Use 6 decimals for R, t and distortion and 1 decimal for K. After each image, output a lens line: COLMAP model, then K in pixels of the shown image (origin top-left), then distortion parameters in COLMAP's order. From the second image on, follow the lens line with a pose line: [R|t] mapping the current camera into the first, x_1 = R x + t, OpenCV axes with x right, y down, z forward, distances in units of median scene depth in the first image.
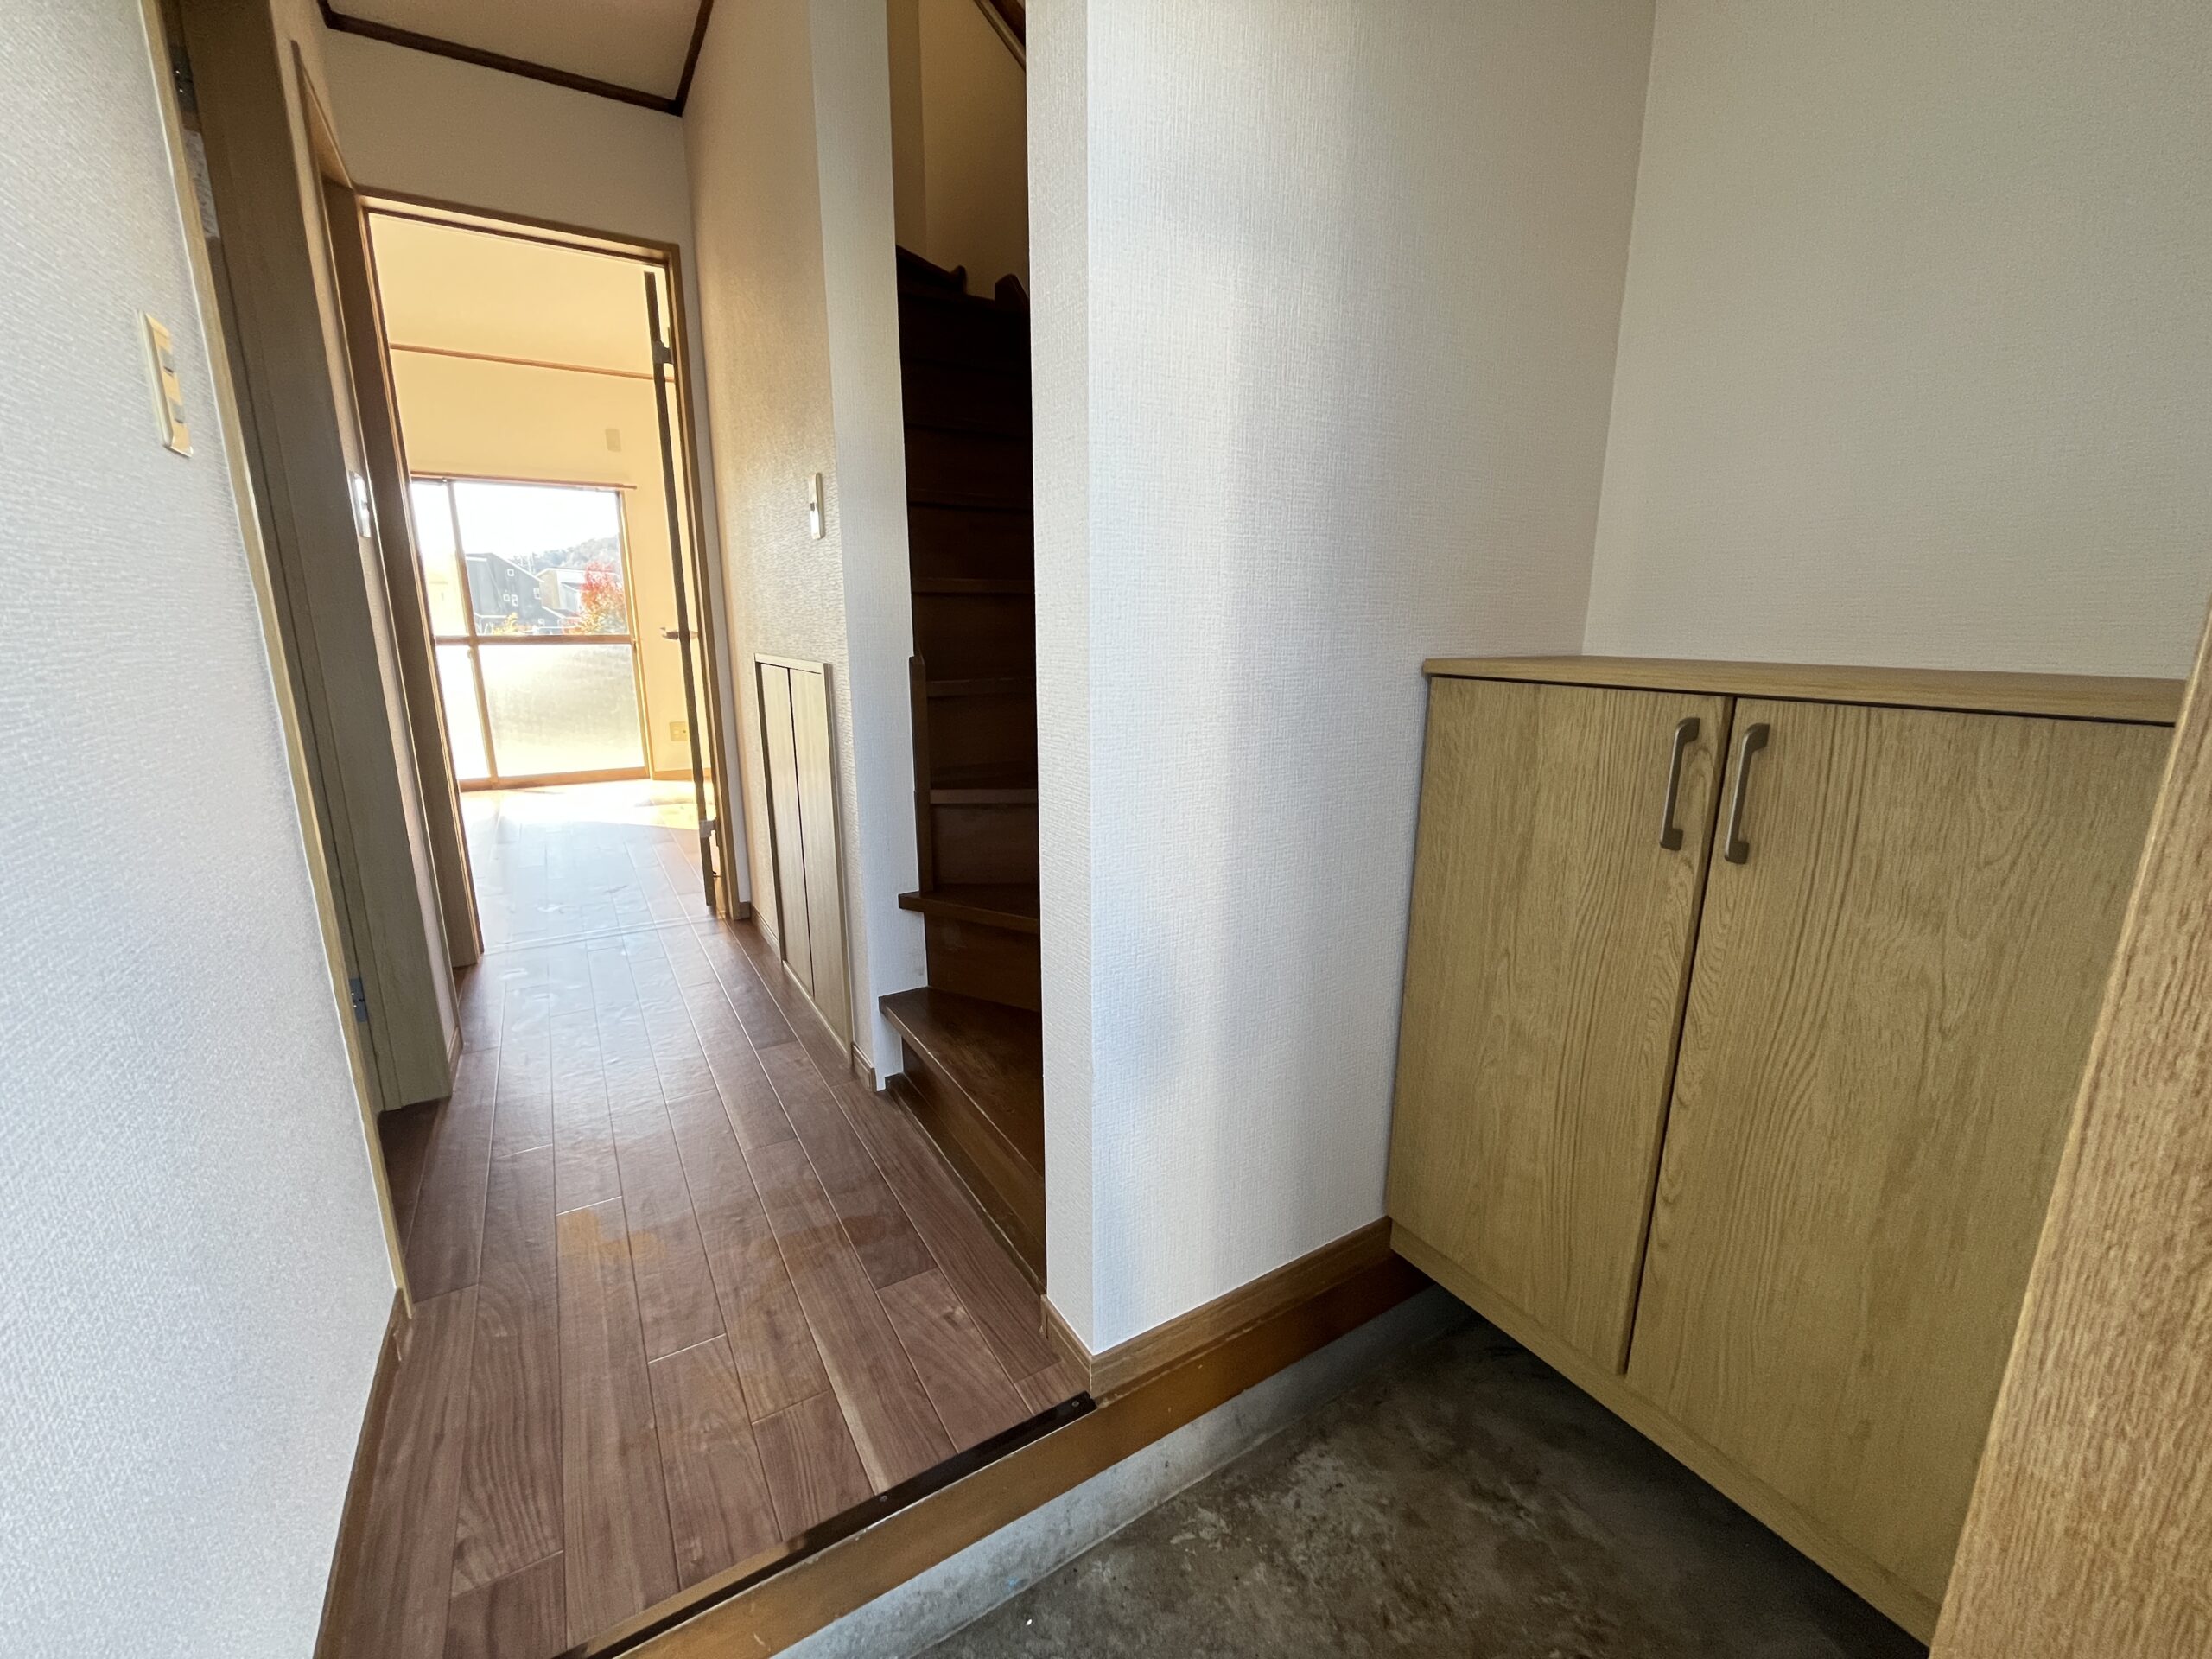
lens RADIAL K [[897.2, 0, 1106.8], [0, 897.2, 827.6], [0, 0, 1]] dist [-0.004260, 0.000410]
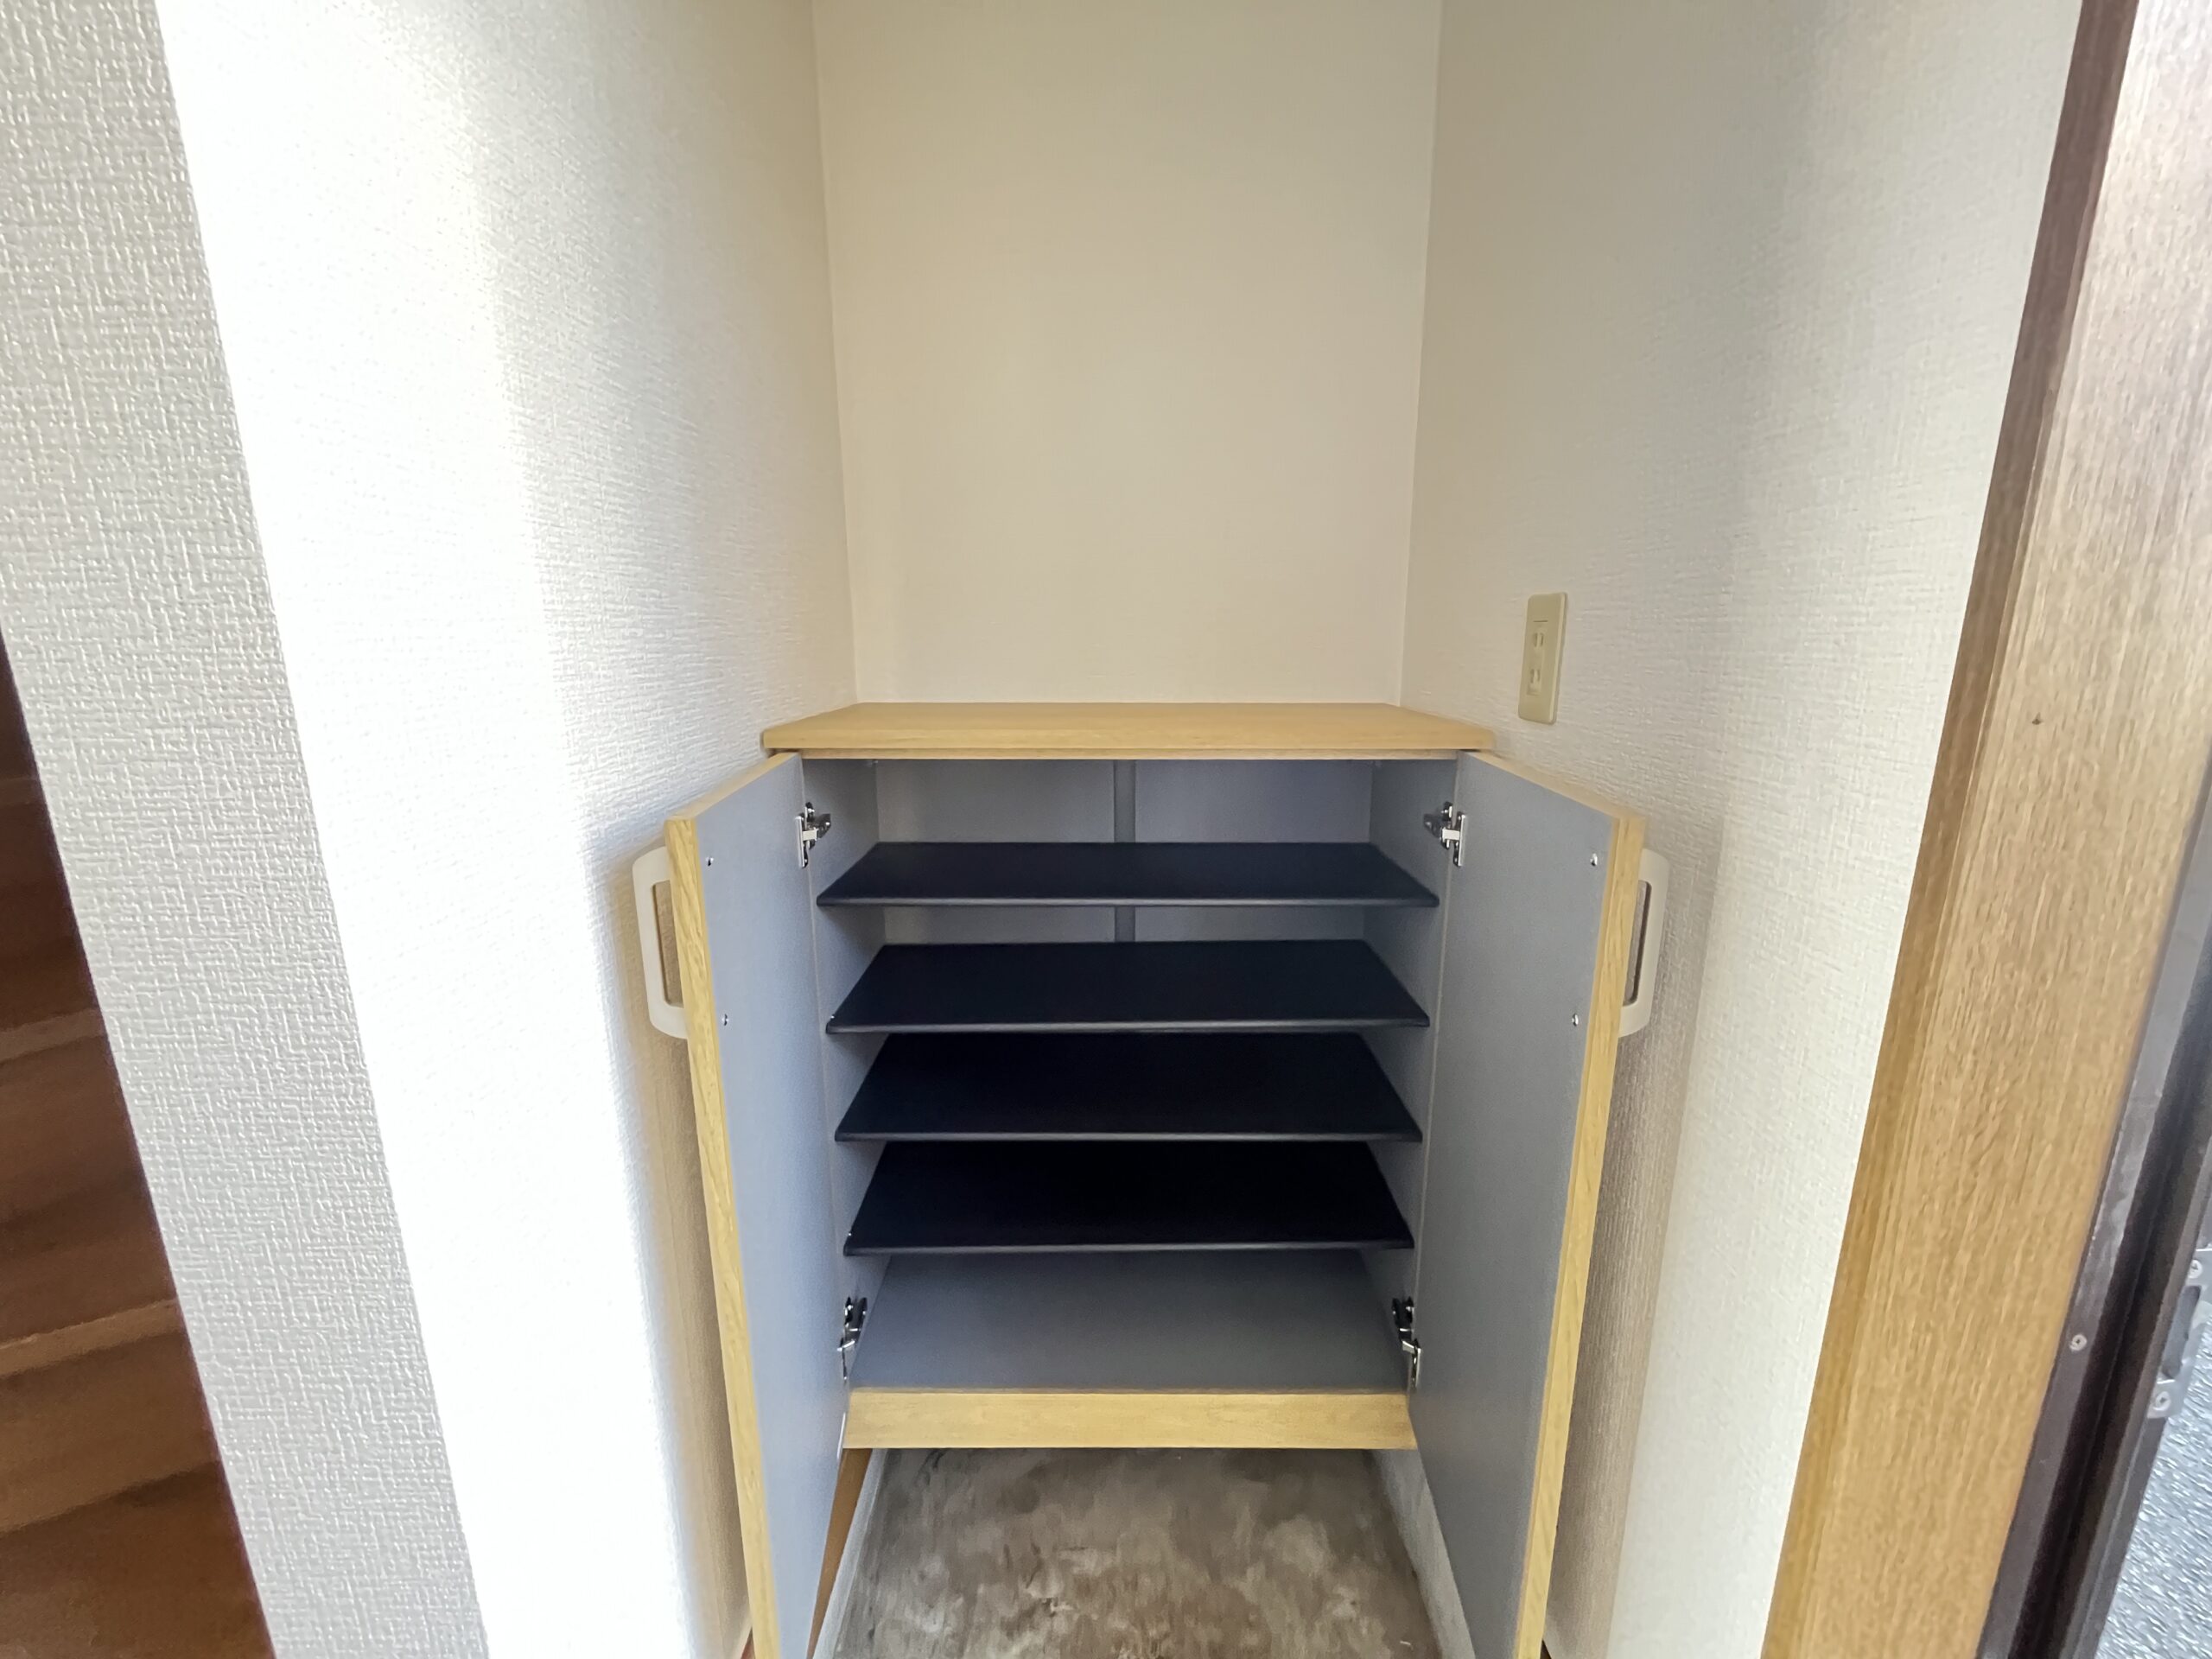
lens RADIAL K [[897.2, 0, 1106.8], [0, 897.2, 827.6], [0, 0, 1]] dist [-0.004260, 0.000410]
pose [[0.521450, -0.189439, 0.831987, -0.453366], [0.194805, 0.975724, 0.100073, -0.404826], [-0.830747, 0.109892, 0.545695, 1.136416]]
